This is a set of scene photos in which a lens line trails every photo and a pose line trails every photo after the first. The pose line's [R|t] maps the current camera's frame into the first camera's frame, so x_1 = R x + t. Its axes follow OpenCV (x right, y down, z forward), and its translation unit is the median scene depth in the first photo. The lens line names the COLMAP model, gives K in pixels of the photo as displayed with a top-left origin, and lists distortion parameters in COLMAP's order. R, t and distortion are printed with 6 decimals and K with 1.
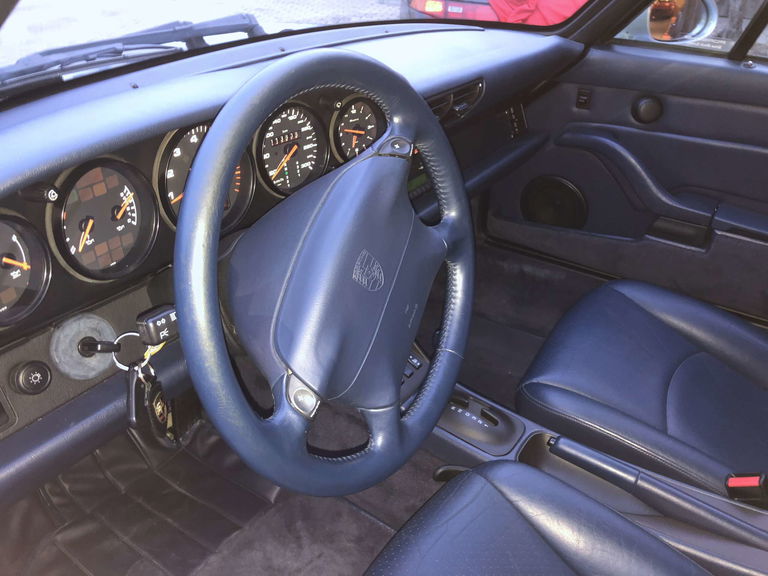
lens RADIAL K [[617.7, 0, 386.9], [0, 617.7, 285.5], [0, 0, 1]] dist [0.040189, -0.001815]
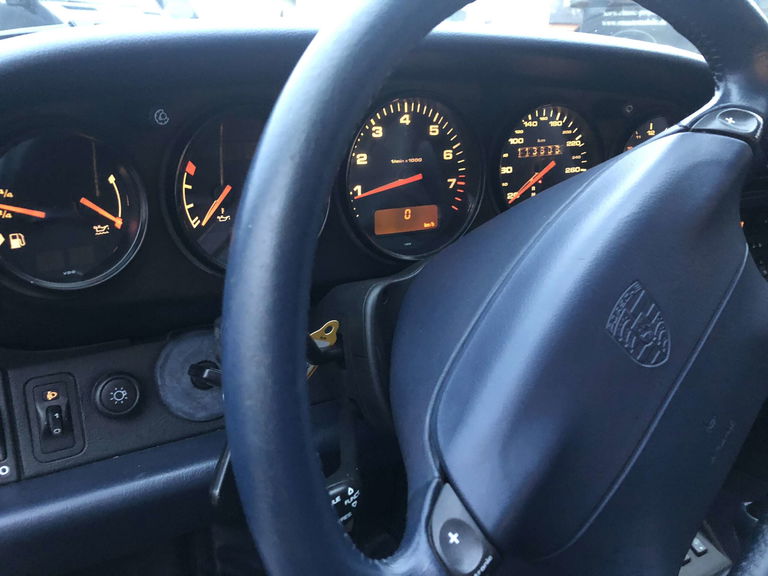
lens RADIAL K [[617.7, 0, 386.9], [0, 617.7, 285.5], [0, 0, 1]] dist [0.040189, -0.001815]
pose [[0.897086, 0.131699, -0.421773, -0.005076], [-0.215028, 0.964013, -0.156339, 0.066072], [0.386005, 0.230942, 0.893121, 0.418251]]
